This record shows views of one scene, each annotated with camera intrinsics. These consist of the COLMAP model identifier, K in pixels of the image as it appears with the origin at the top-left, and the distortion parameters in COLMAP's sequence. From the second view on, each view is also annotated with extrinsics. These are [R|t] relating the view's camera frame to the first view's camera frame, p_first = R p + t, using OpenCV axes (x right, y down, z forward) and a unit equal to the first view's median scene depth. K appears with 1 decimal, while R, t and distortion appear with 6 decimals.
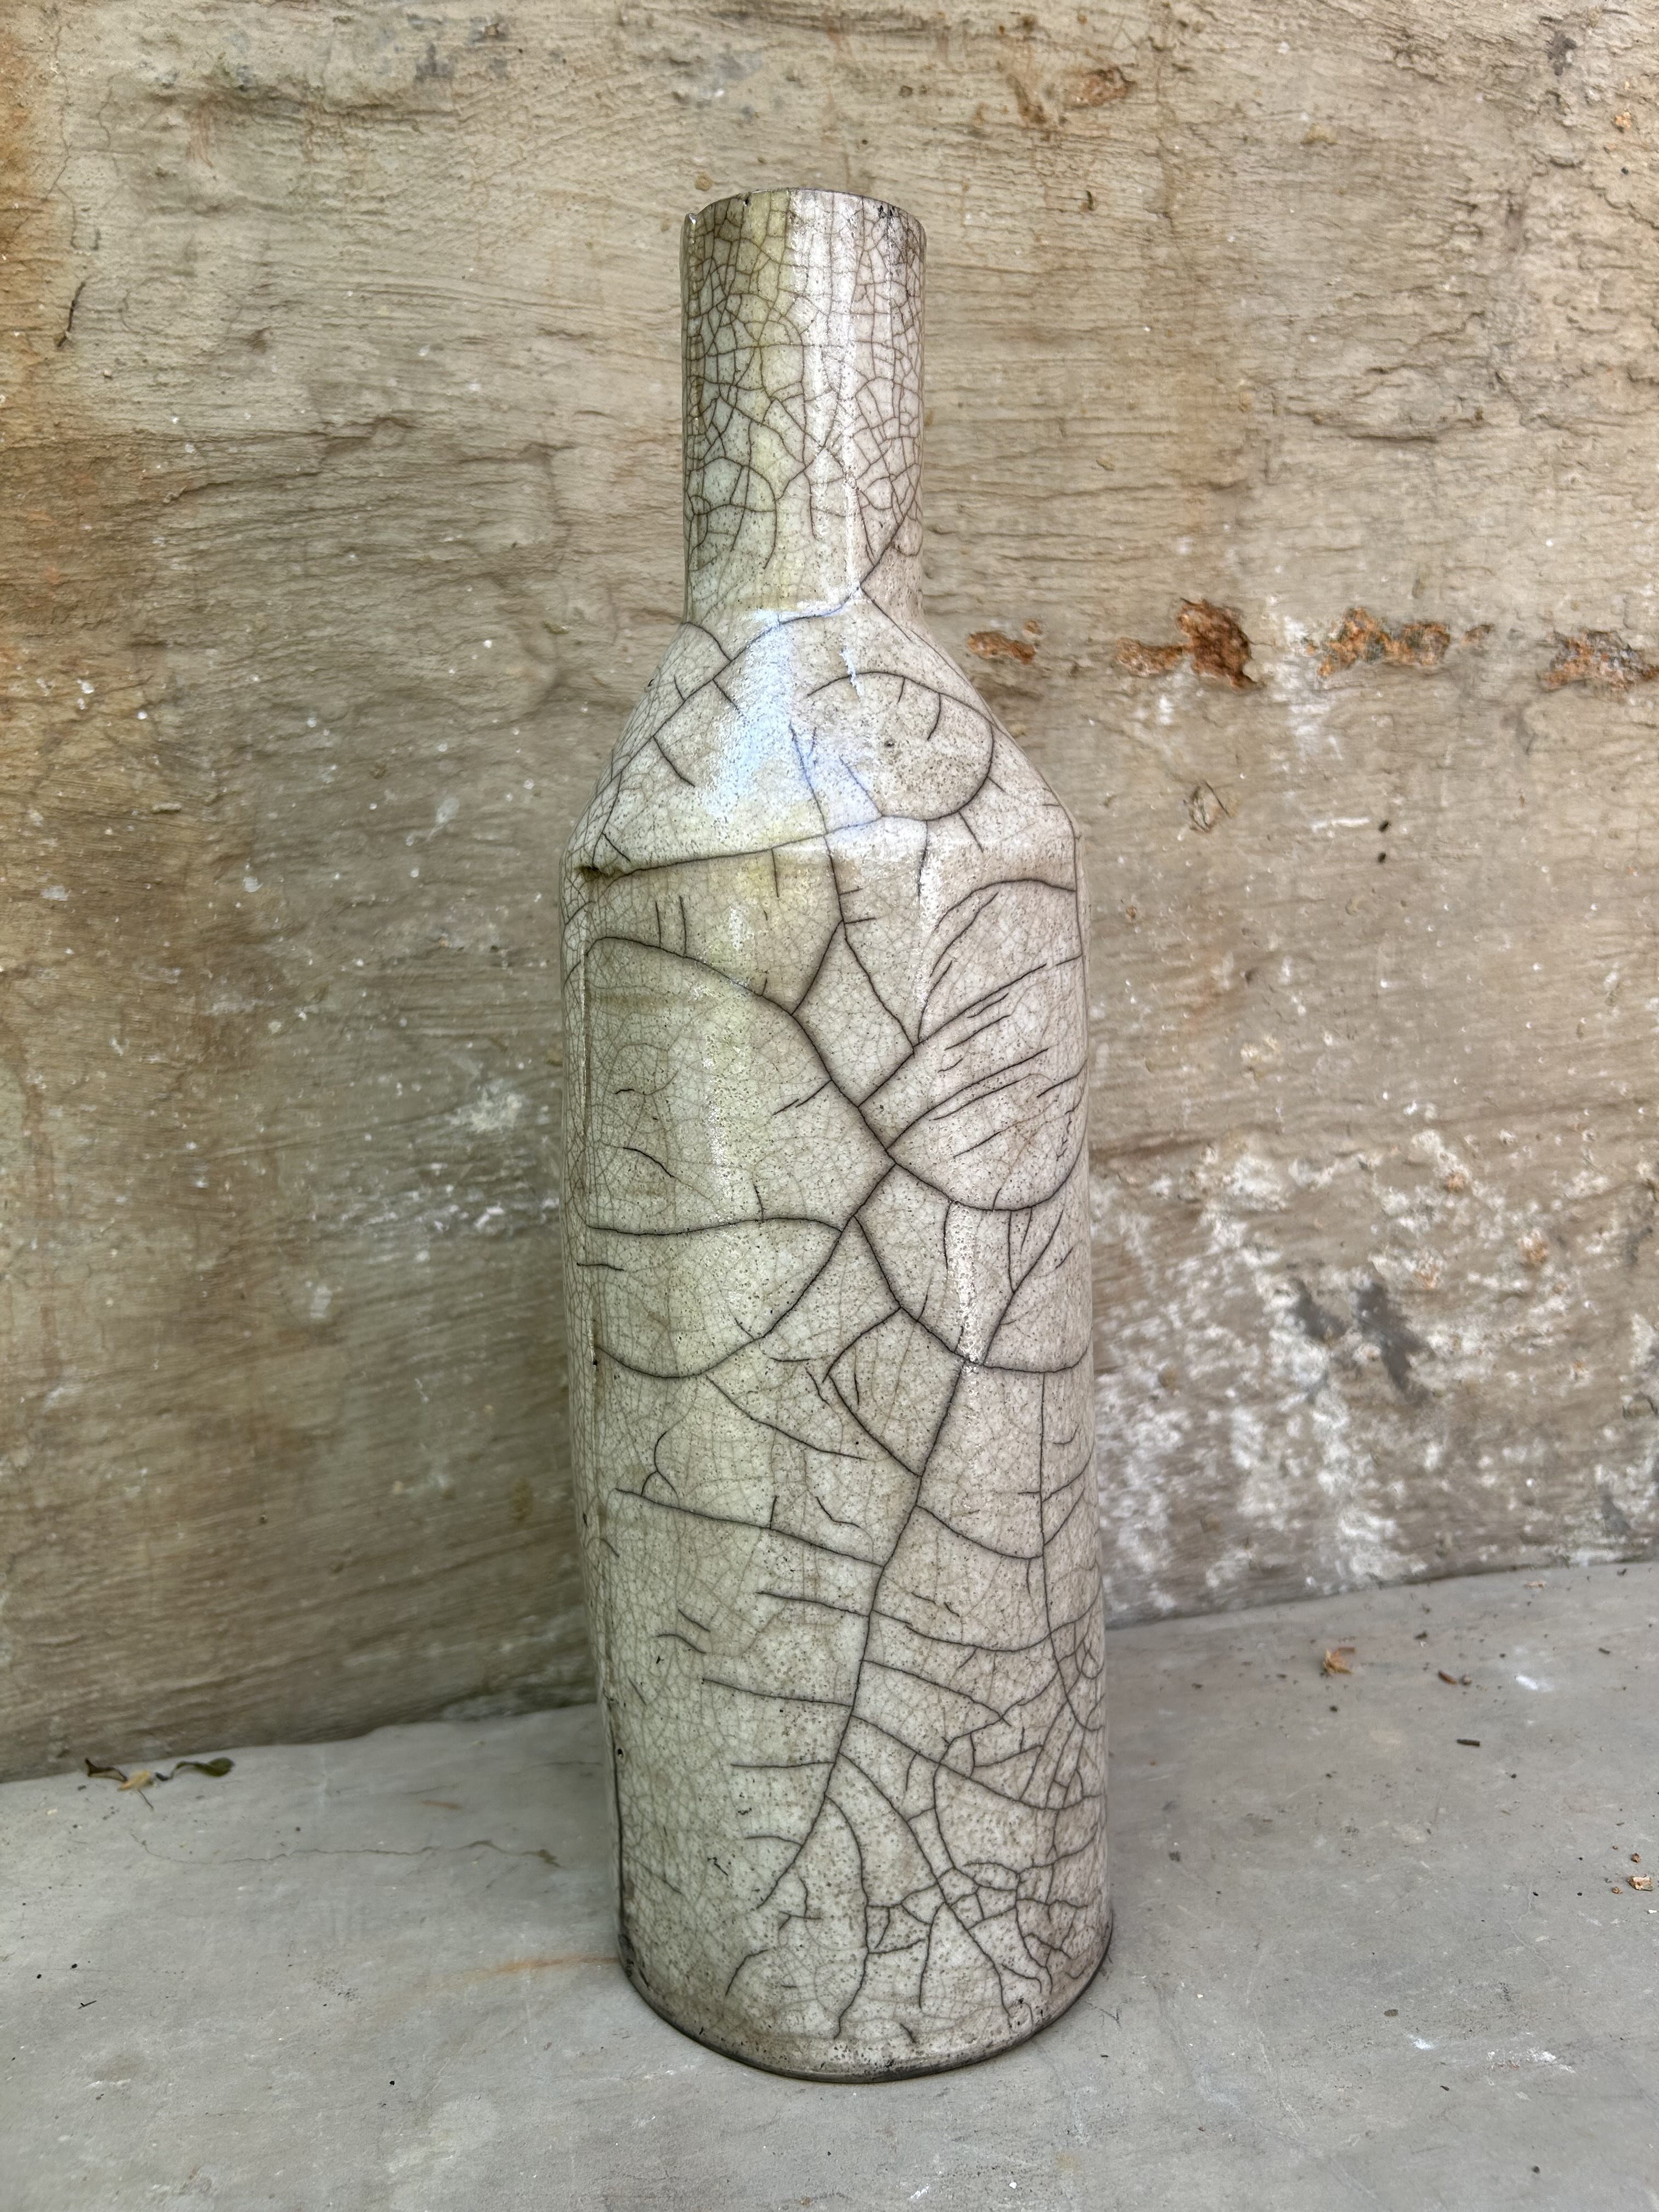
lens RADIAL K [[1716.5, 0, 842.7], [0, 1716.5, 1108.3], [0, 0, 1]] dist [0.011658, -0.030542]
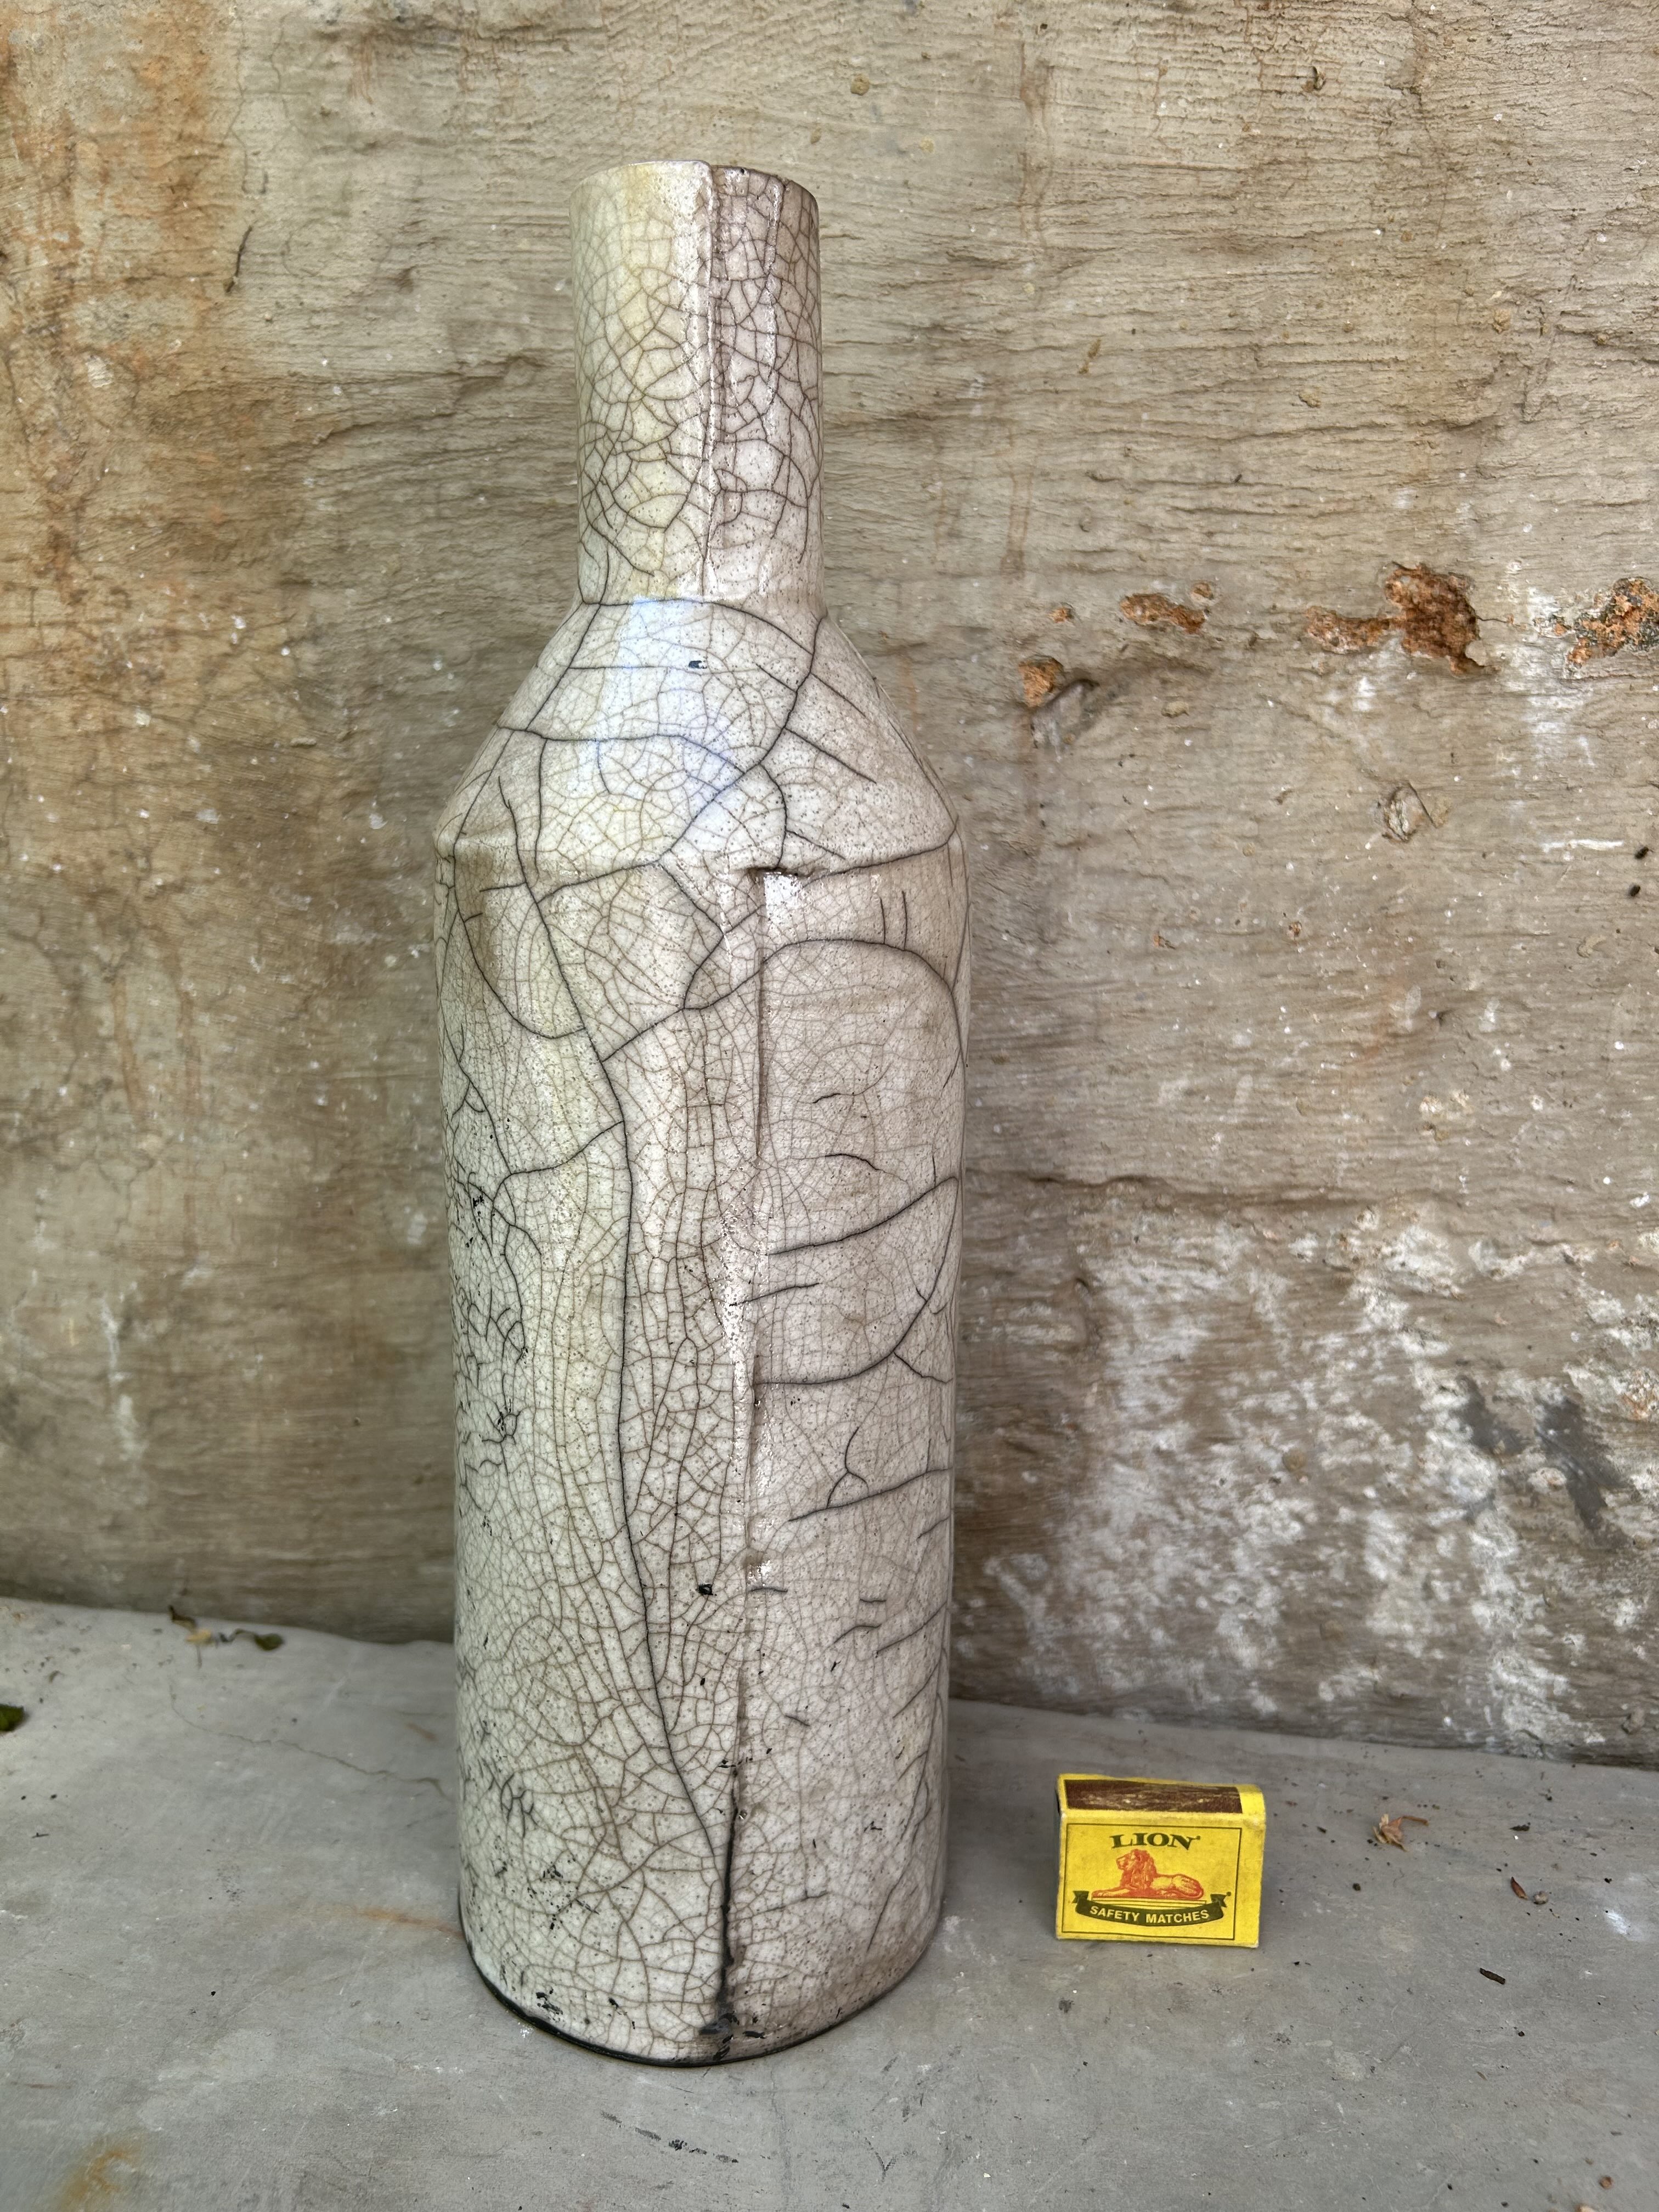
lens RADIAL K [[1716.5, 0, 821.3], [0, 1716.5, 1116.0], [0, 0, 1]] dist [0.011658, -0.030542]
pose [[0.932807, 0.137013, -0.333315, 0.250581], [-0.116482, 0.989891, 0.080922, -0.064513], [0.341033, -0.036659, 0.939336, 0.109205]]
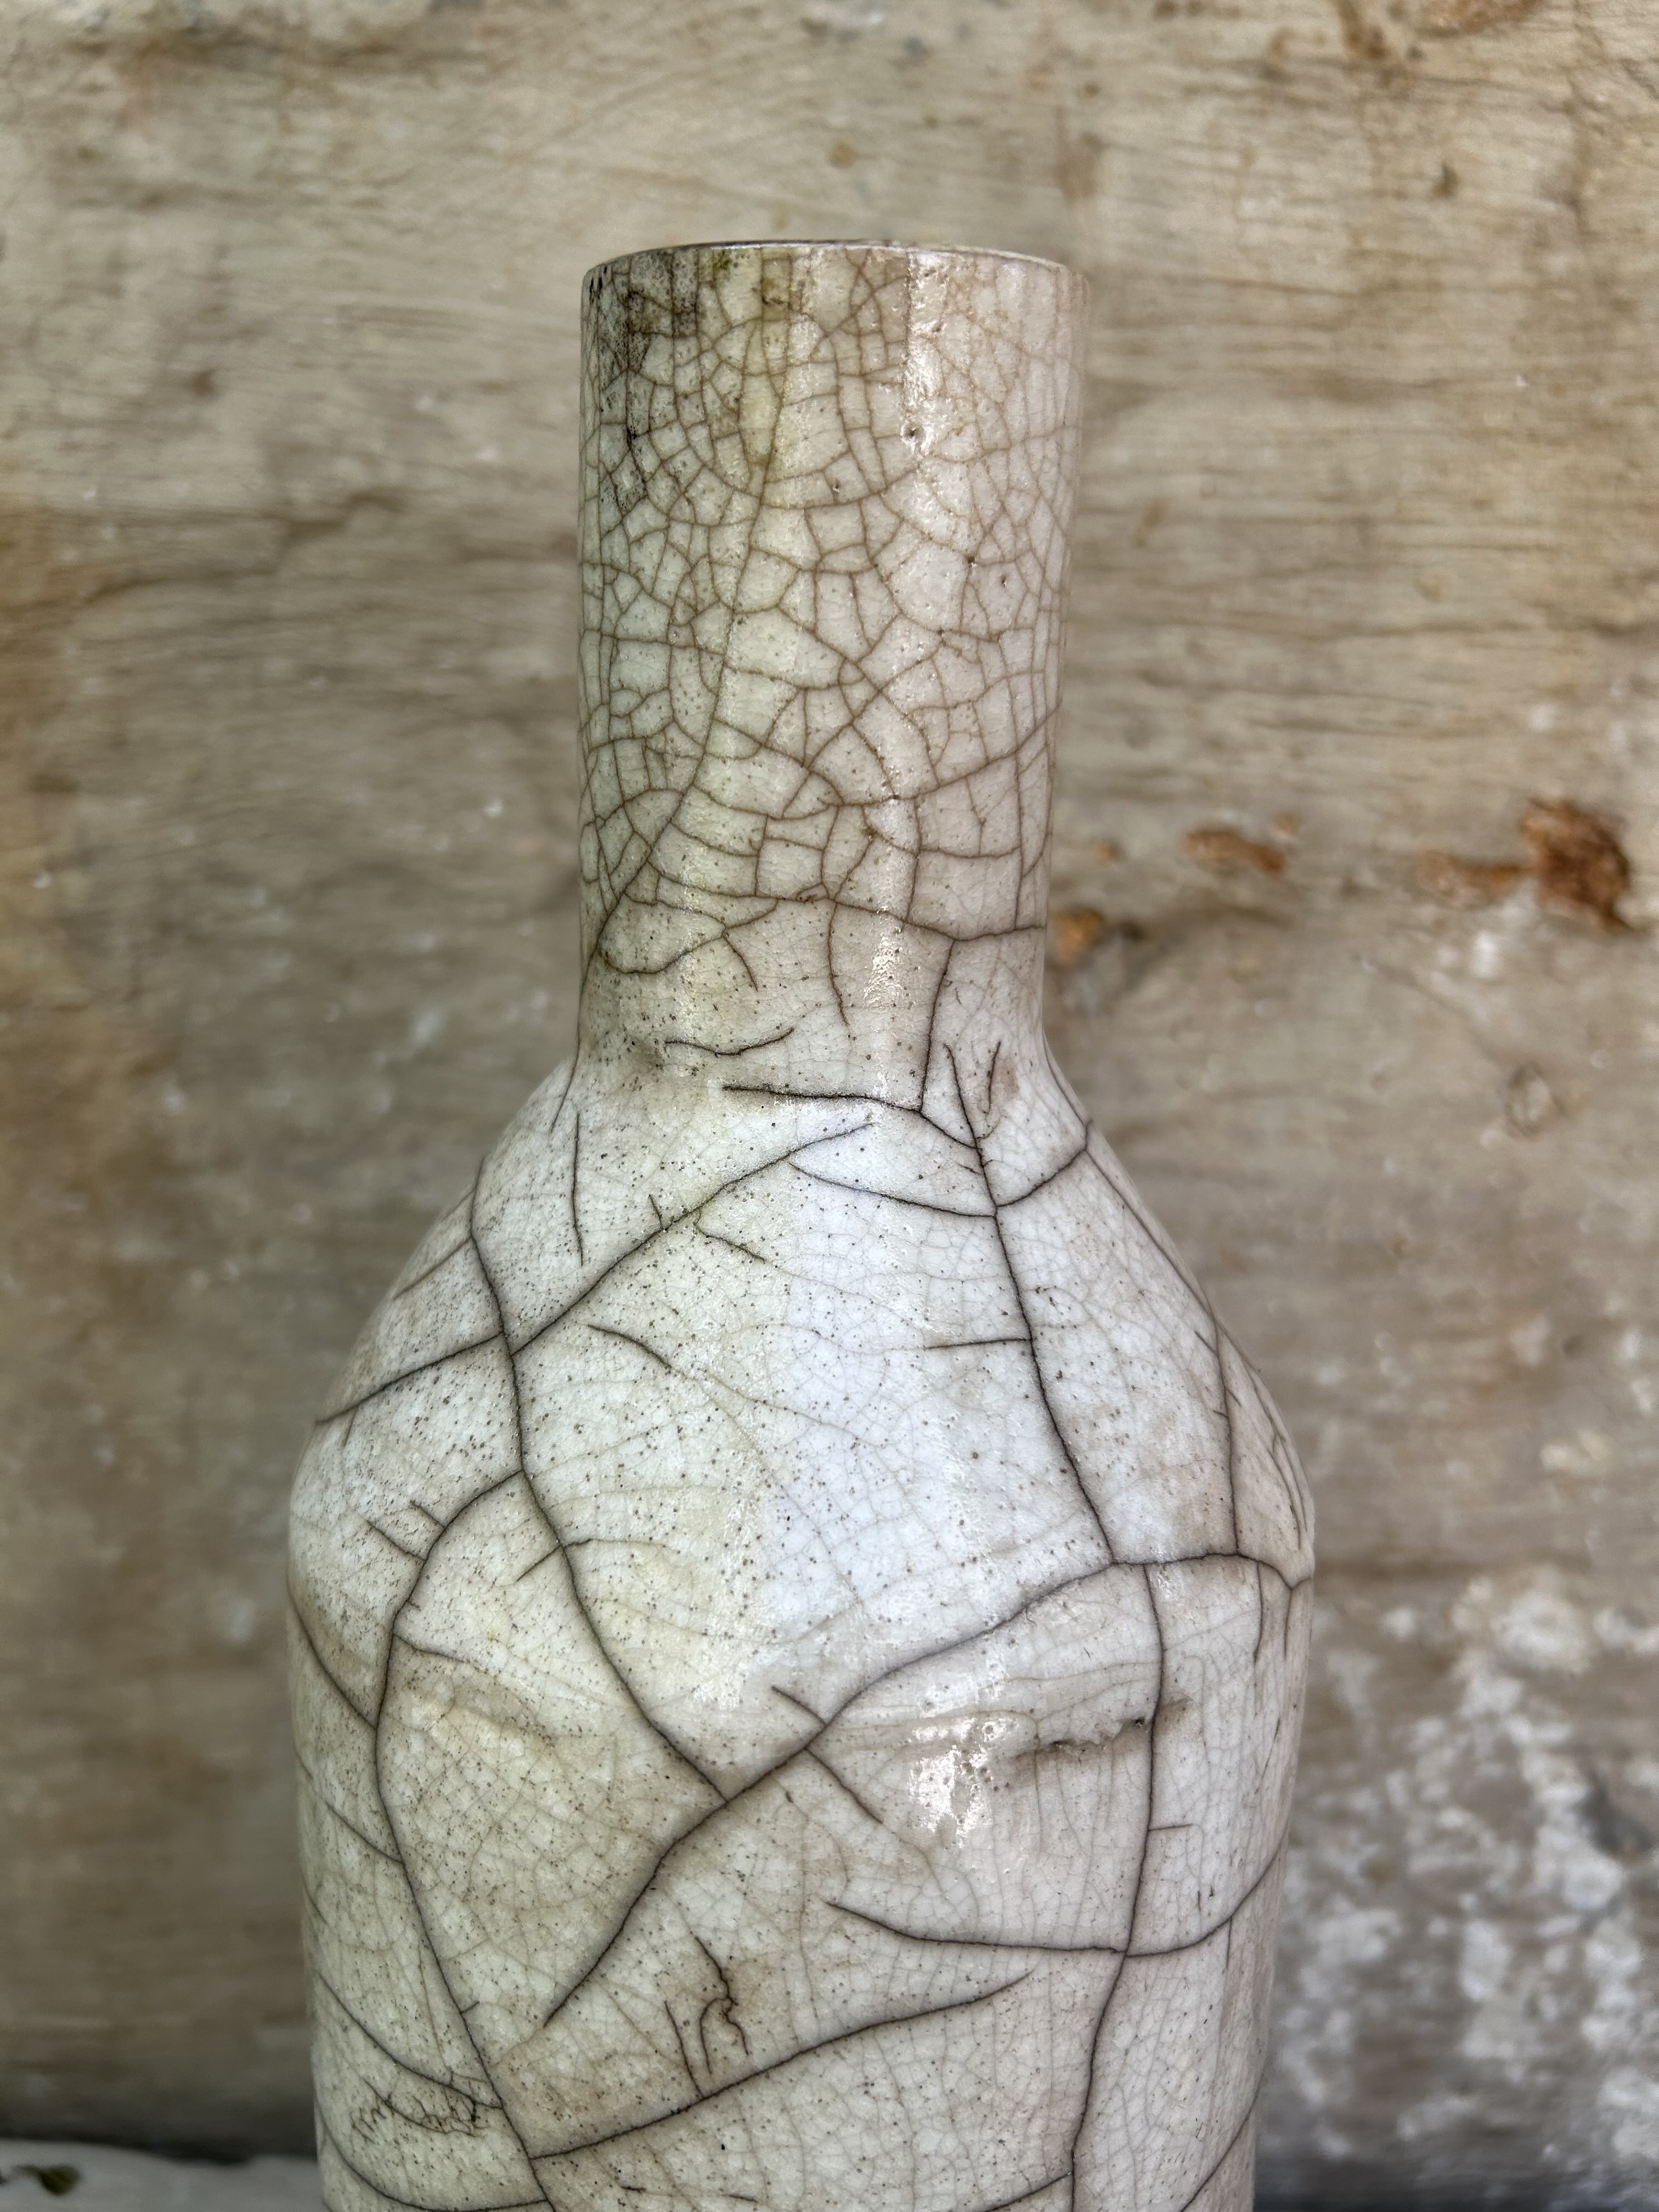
lens RADIAL K [[1716.5, 0, 834.2], [0, 1716.5, 1080.2], [0, 0, 1]] dist [0.011658, -0.030542]
pose [[0.970643, 0.116591, -0.210375, 0.089919], [-0.104222, 0.992158, 0.068993, -0.204632], [0.216769, -0.045042, 0.975183, 0.297507]]
